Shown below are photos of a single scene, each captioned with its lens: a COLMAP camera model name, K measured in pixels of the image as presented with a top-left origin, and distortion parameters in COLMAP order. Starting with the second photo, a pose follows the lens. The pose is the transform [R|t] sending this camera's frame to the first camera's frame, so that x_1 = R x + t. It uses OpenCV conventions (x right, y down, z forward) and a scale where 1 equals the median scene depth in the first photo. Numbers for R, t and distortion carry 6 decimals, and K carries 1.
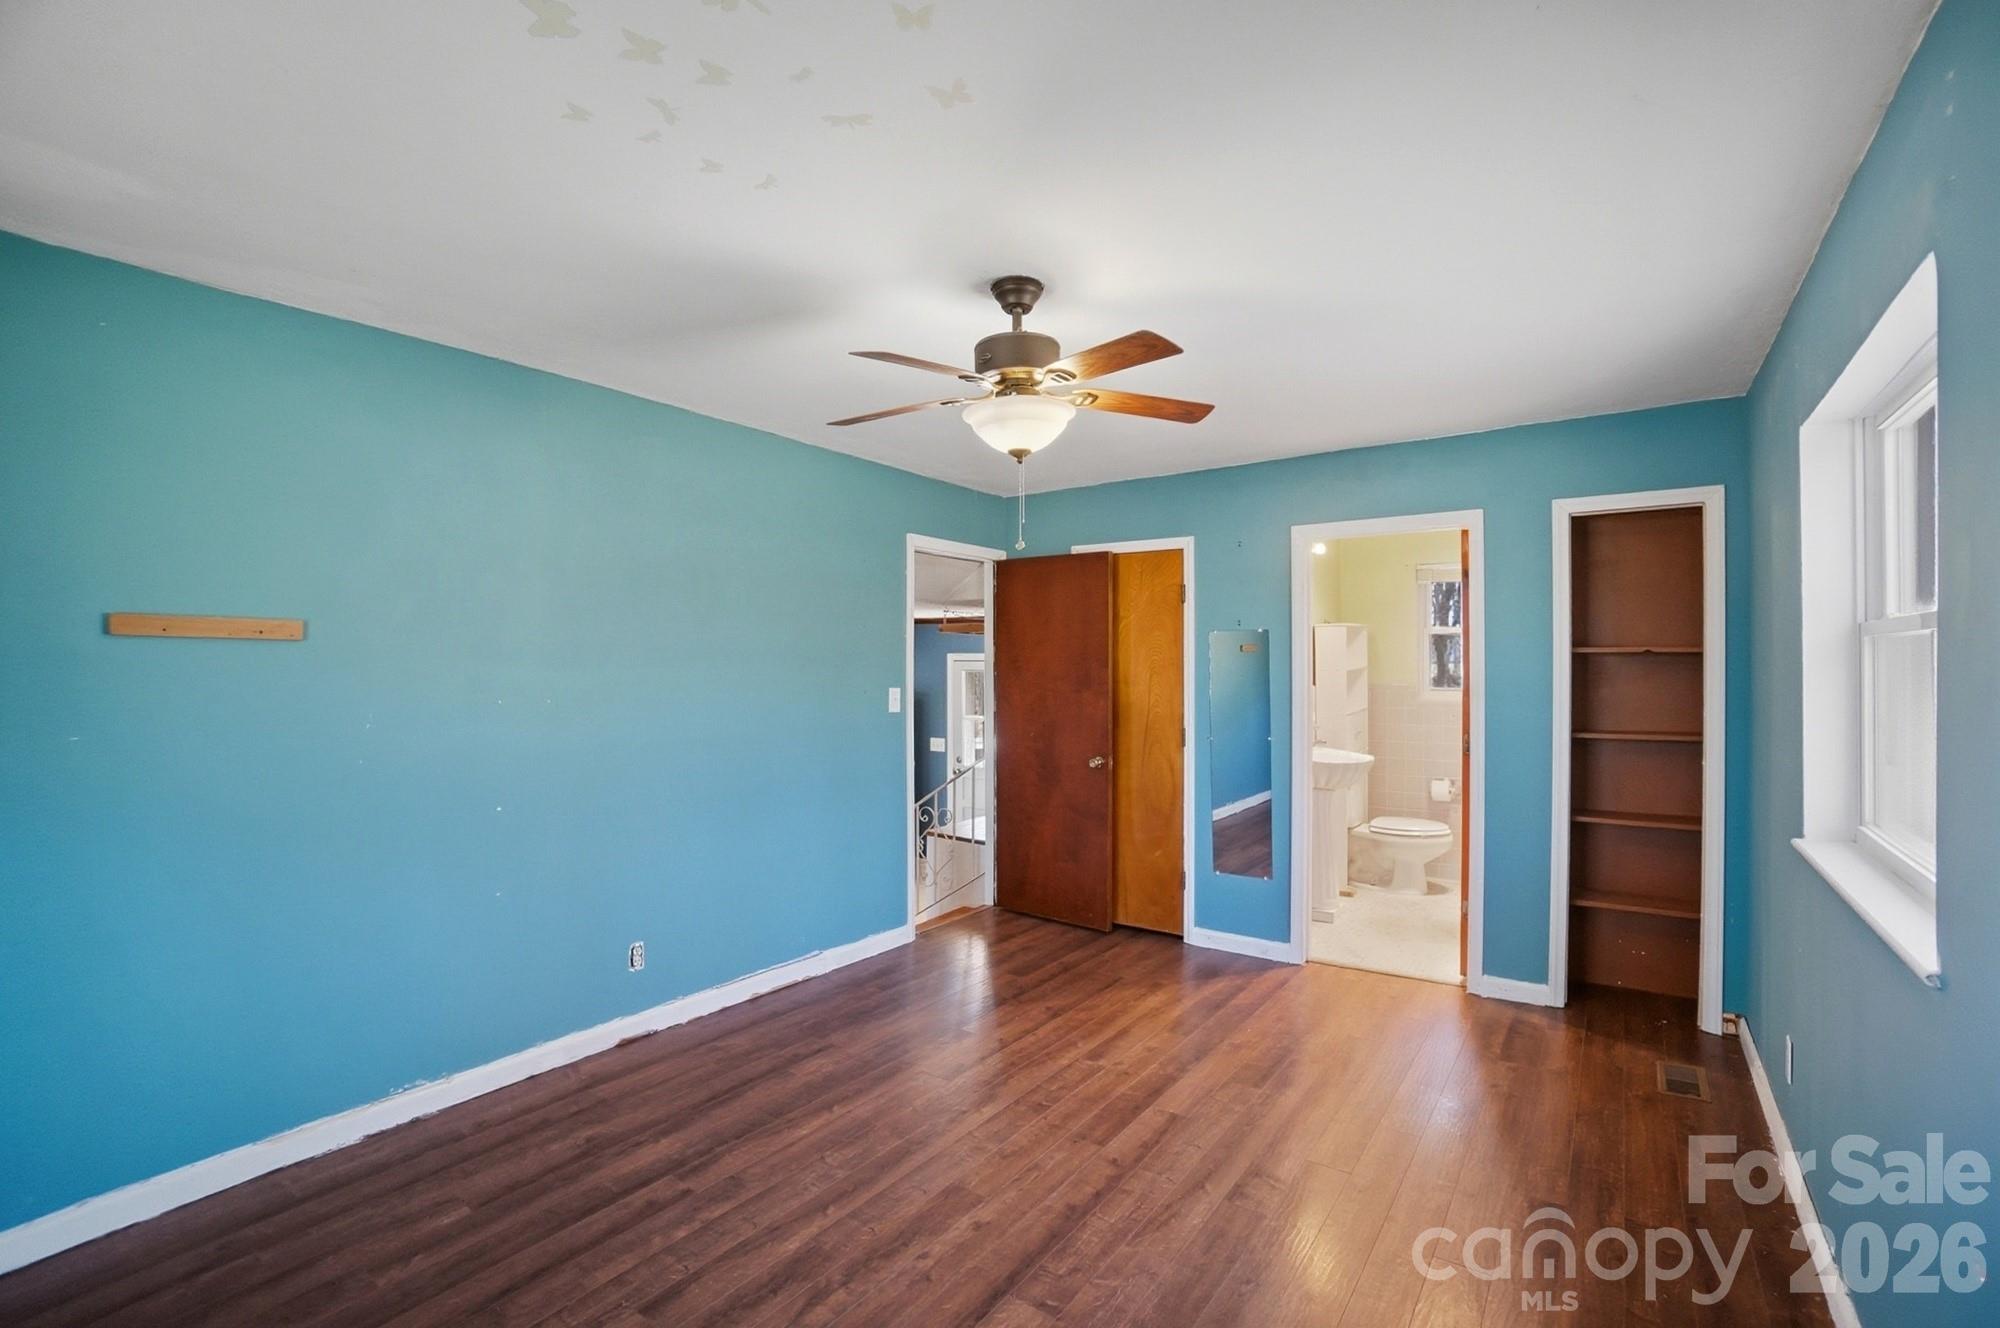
lens RADIAL K [[894.8, 0, 1005.8], [0, 894.8, 663.2], [0, 0, 1]] dist [-0.060206, 0.019443]
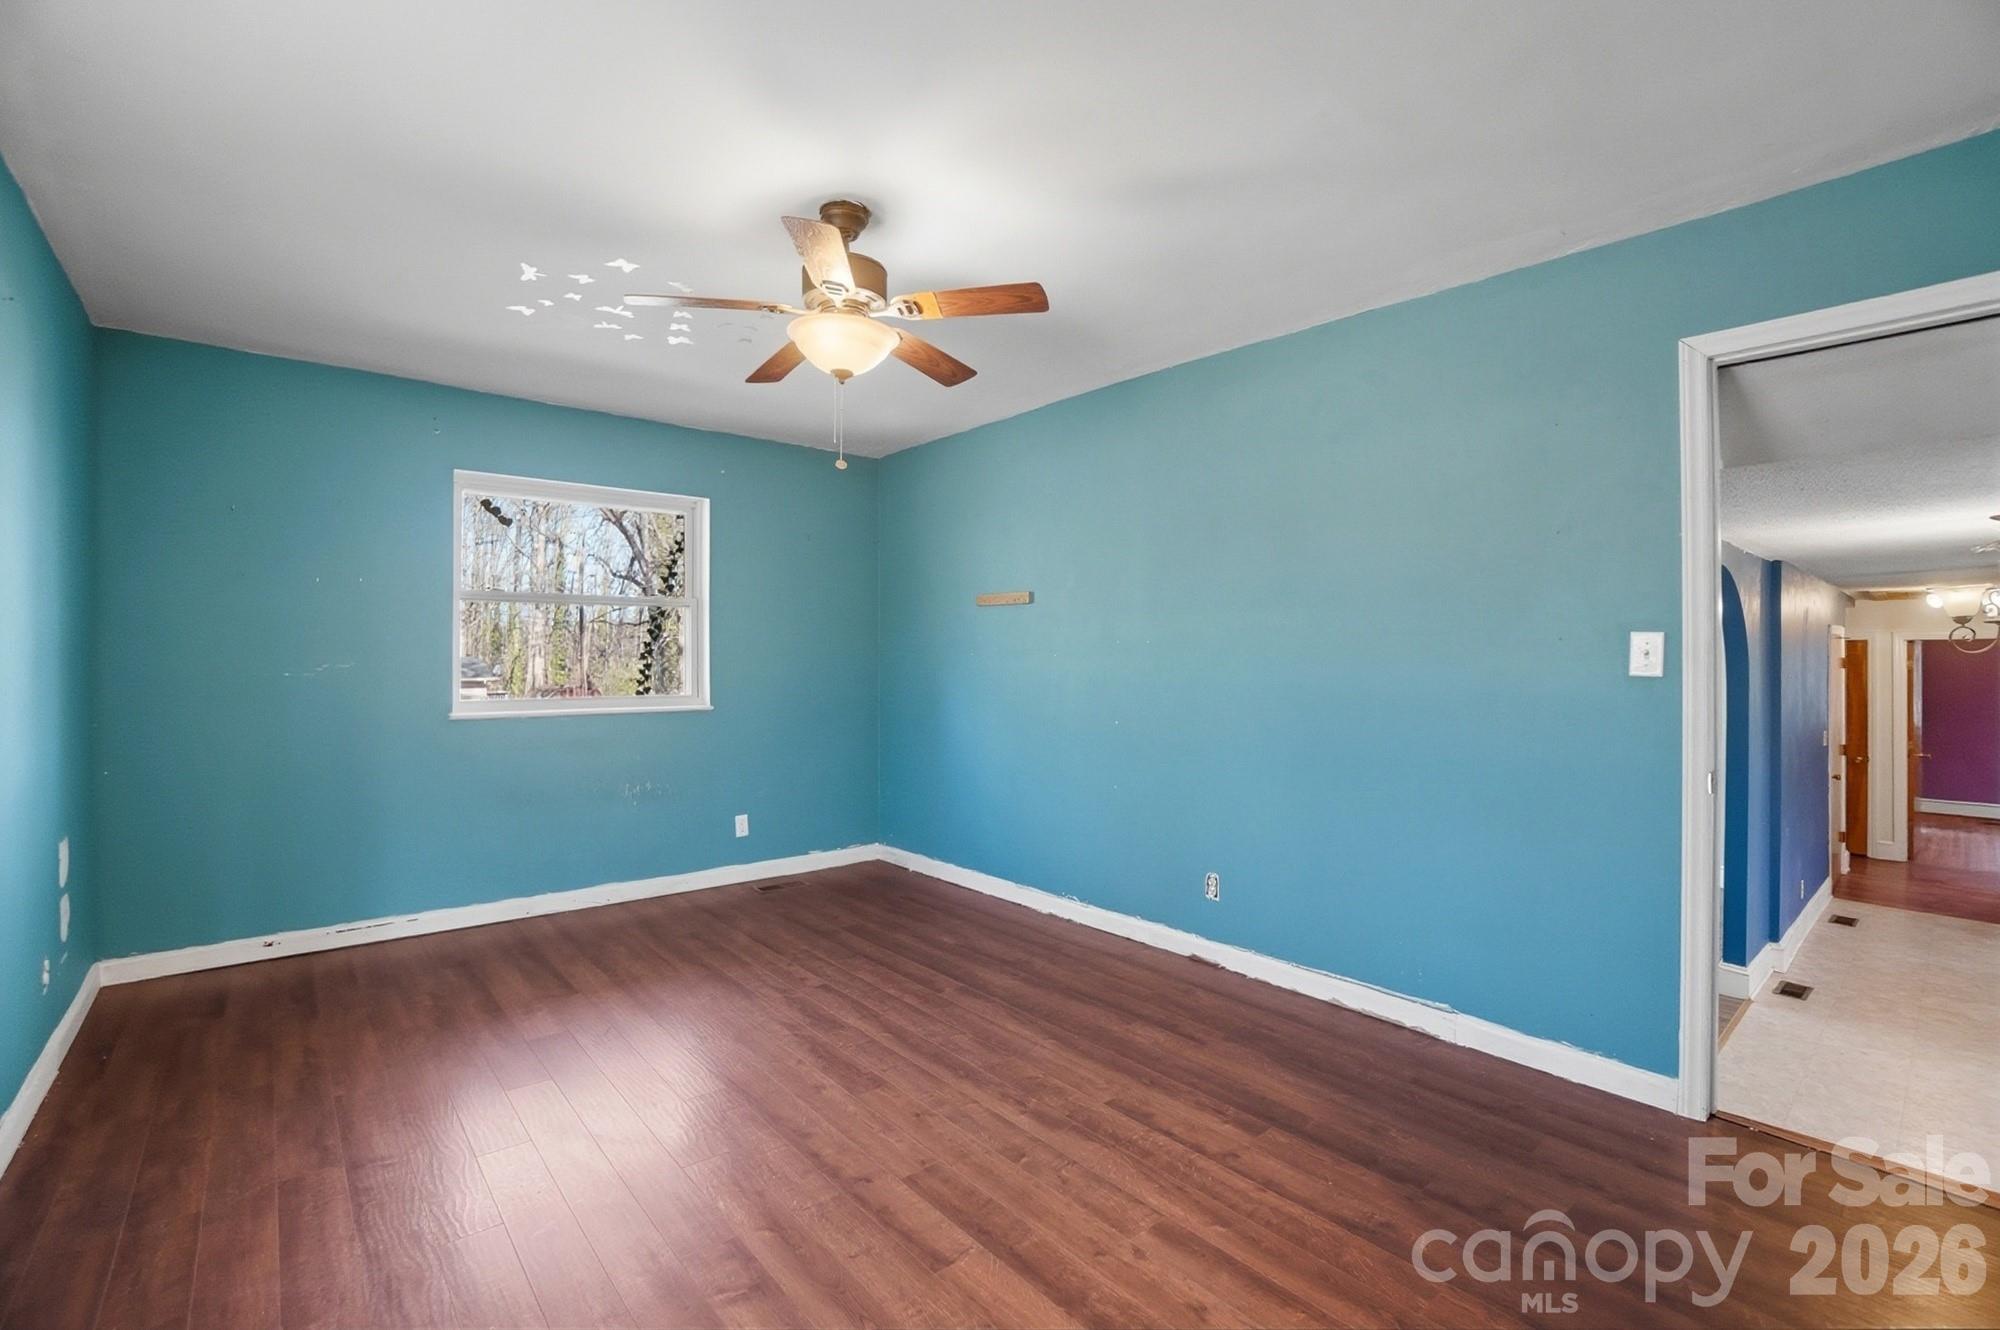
lens RADIAL K [[894.8, 0, 983.9], [0, 894.8, 658.6], [0, 0, 1]] dist [-0.060206, 0.019443]
pose [[-0.260937, -0.003537, -0.965349, 0.854013], [-0.004875, 0.999985, -0.002346, 0.080270], [0.965343, 0.004094, -0.260951, 1.271358]]
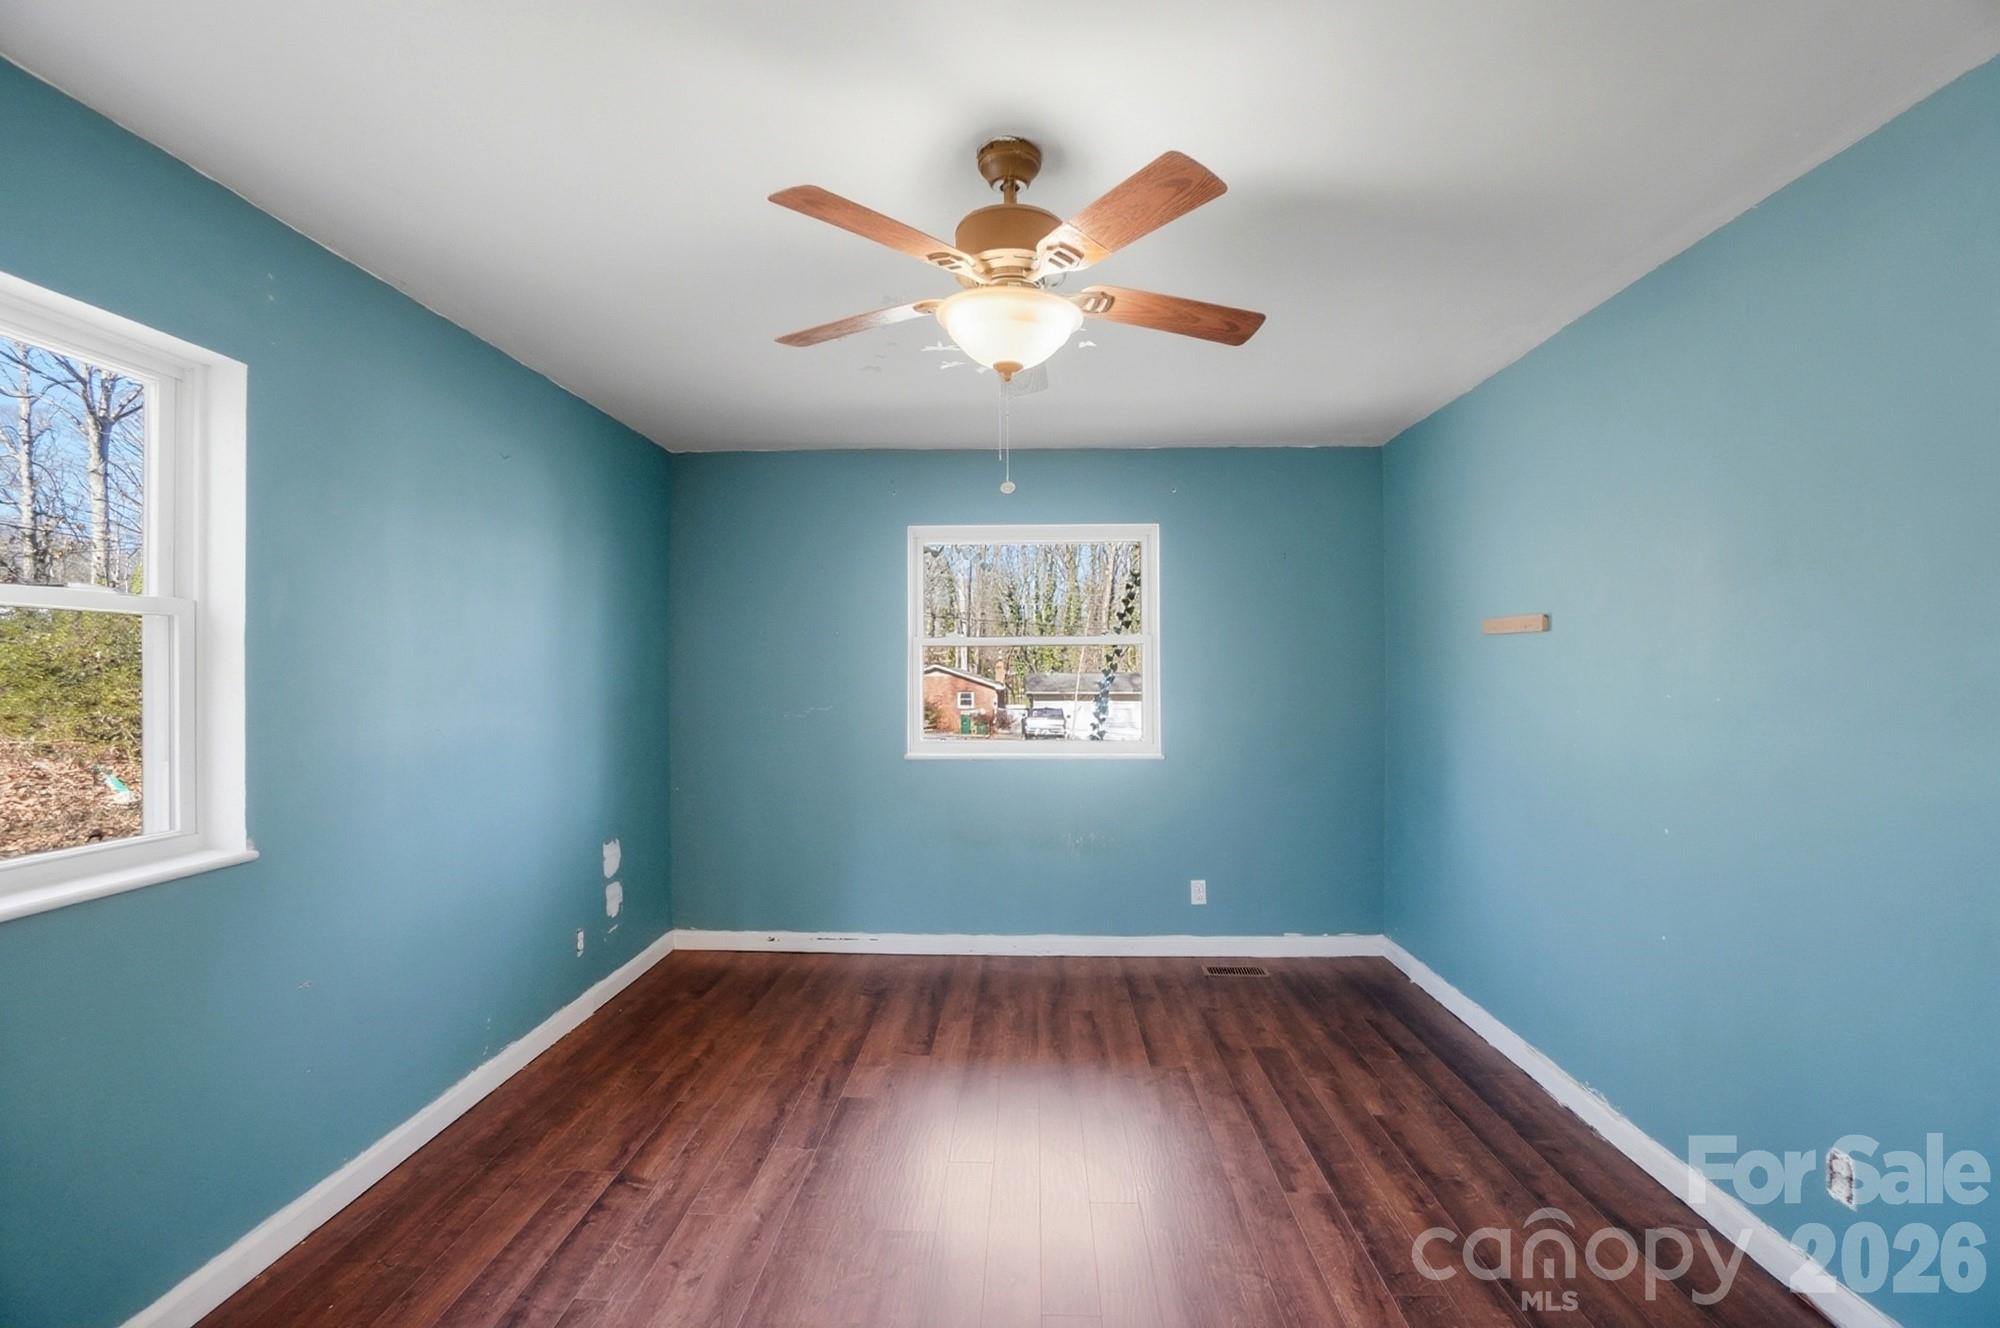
lens RADIAL K [[894.8, 0, 987.6], [0, 894.8, 669.3], [0, 0, 1]] dist [-0.060206, 0.019443]
pose [[-0.848062, -0.001377, -0.529896, 0.394784], [-0.001296, 0.999999, -0.000524, 0.021859], [0.529896, 0.000242, -0.848063, 1.471106]]
